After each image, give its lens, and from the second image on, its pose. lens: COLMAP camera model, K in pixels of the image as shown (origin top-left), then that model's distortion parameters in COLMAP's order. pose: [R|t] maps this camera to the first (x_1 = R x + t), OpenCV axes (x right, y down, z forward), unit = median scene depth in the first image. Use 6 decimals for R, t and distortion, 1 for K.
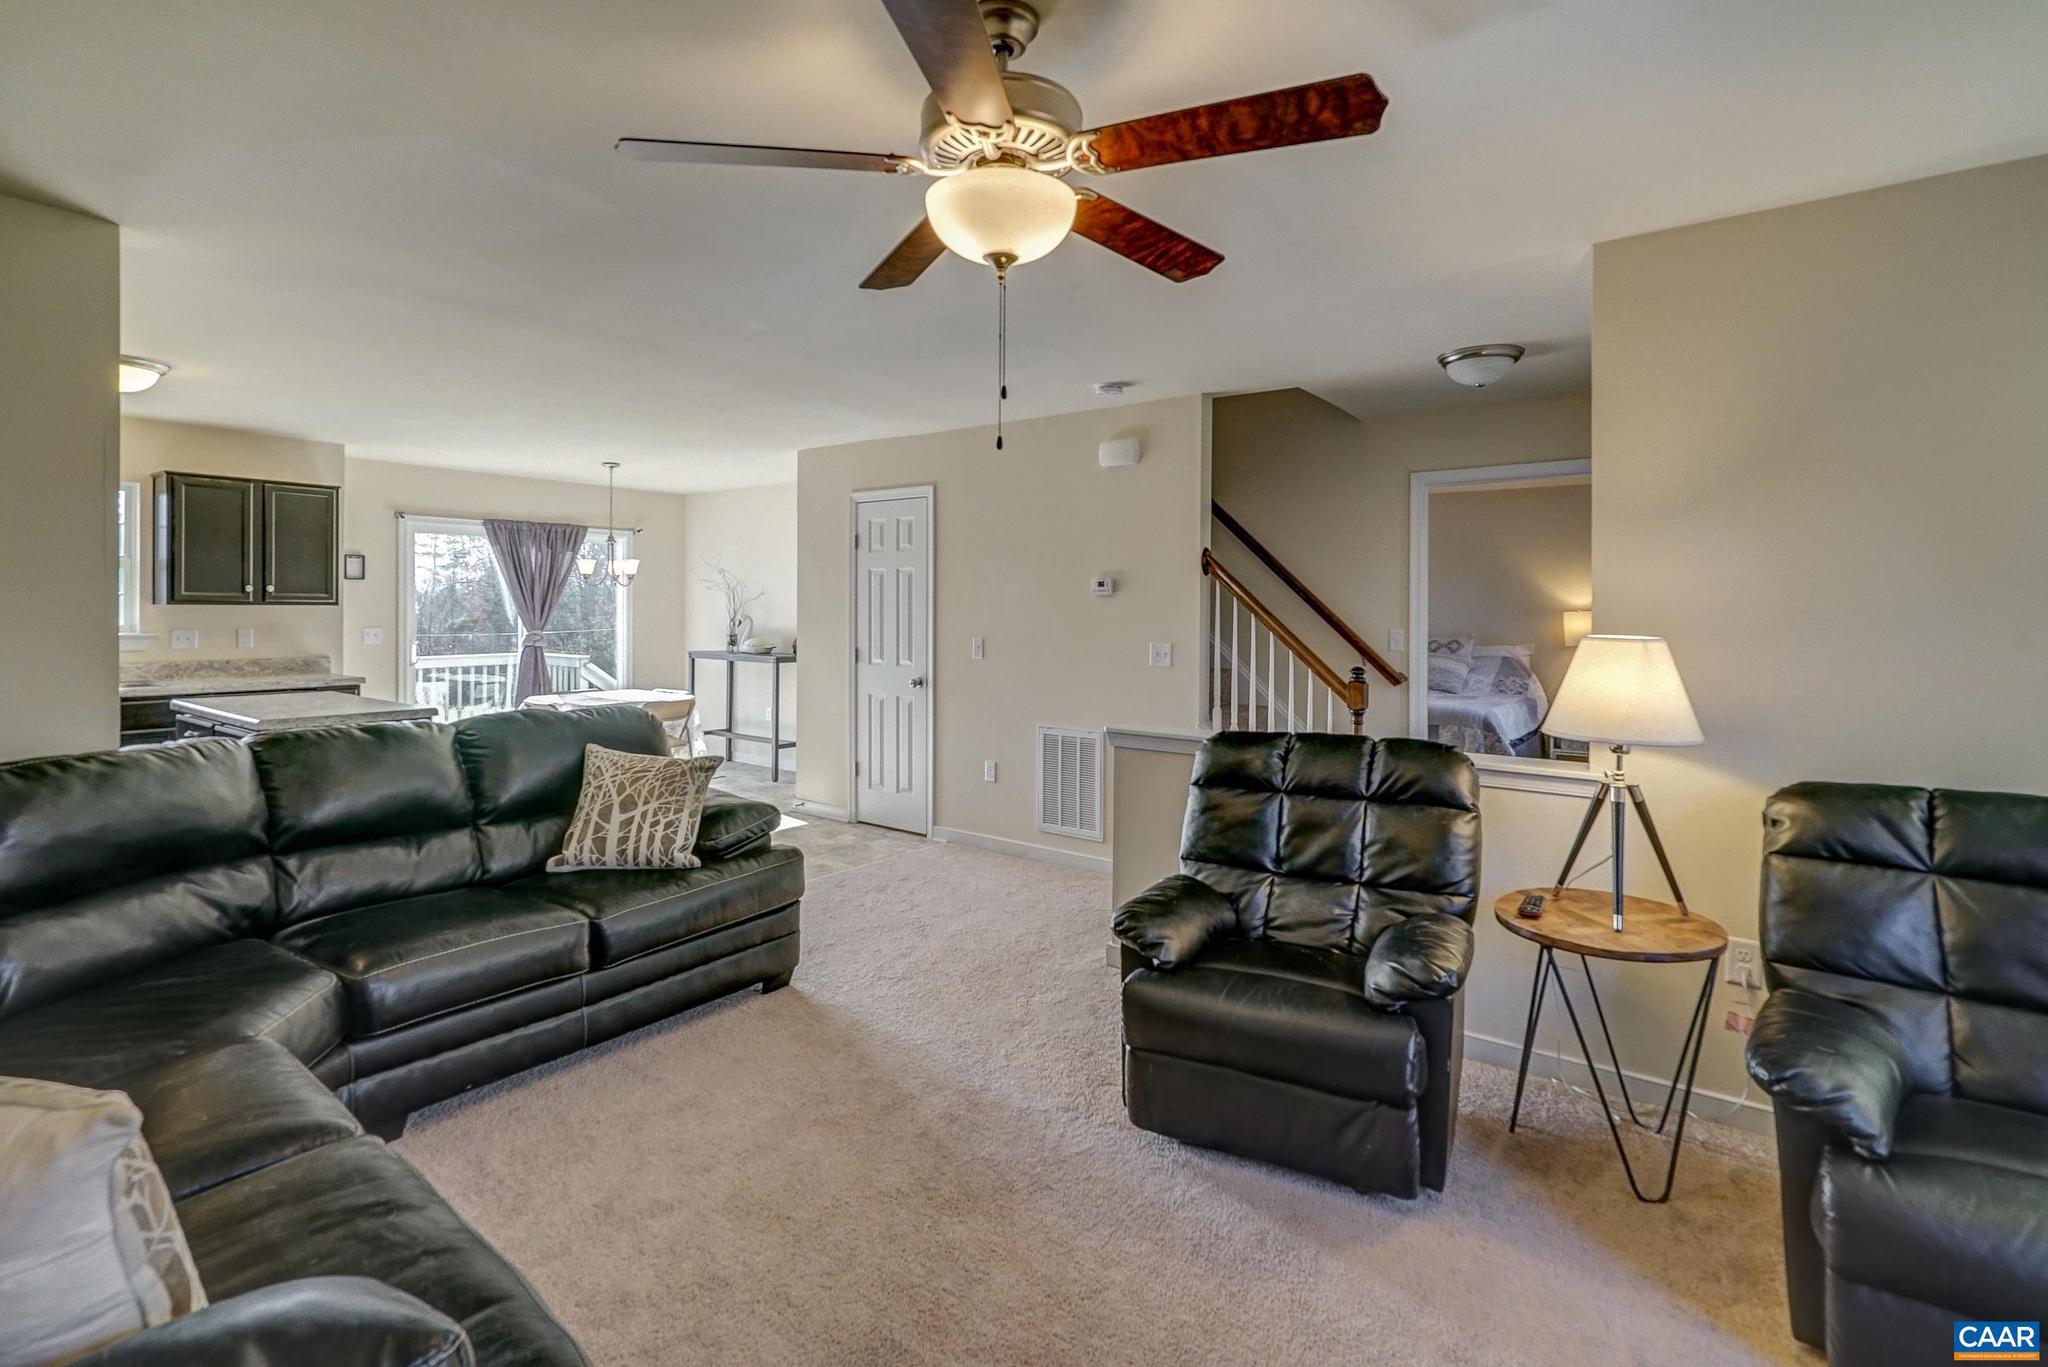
lens RADIAL K [[962.7, 0, 1011.3], [0, 962.7, 617.3], [0, 0, 1]] dist [-0.008257, 0.004339]
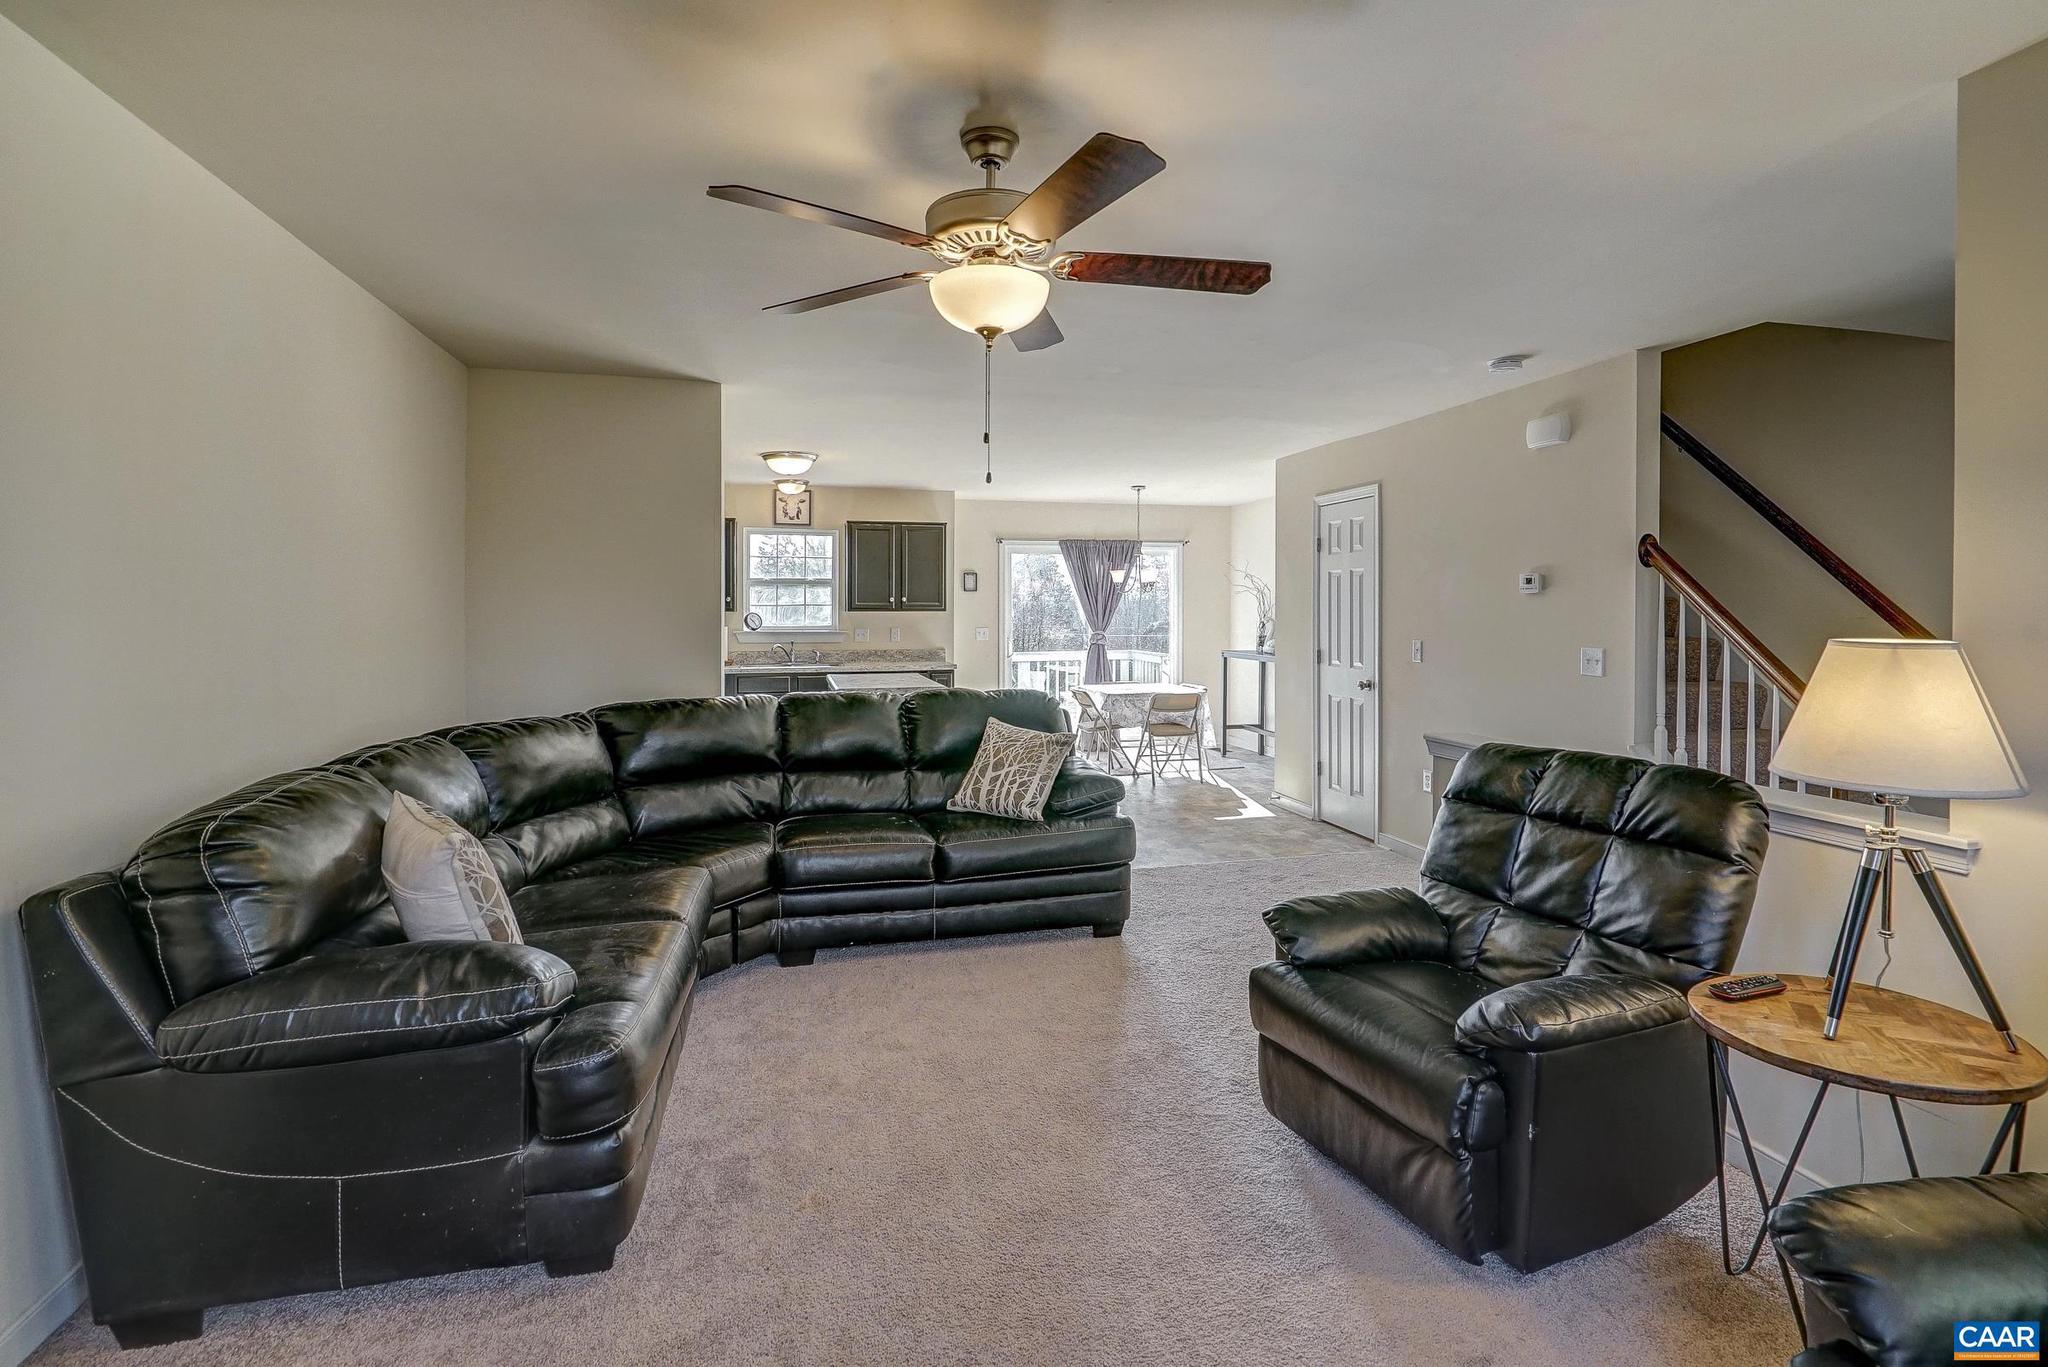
lens RADIAL K [[962.7, 0, 1027.3], [0, 962.7, 621.2], [0, 0, 1]] dist [-0.008257, 0.004339]
pose [[0.781246, -0.000954, -0.624223, 0.423428], [0.001430, 0.999999, 0.000262, 0.002877], [0.624222, -0.001097, 0.781246, 0.024806]]
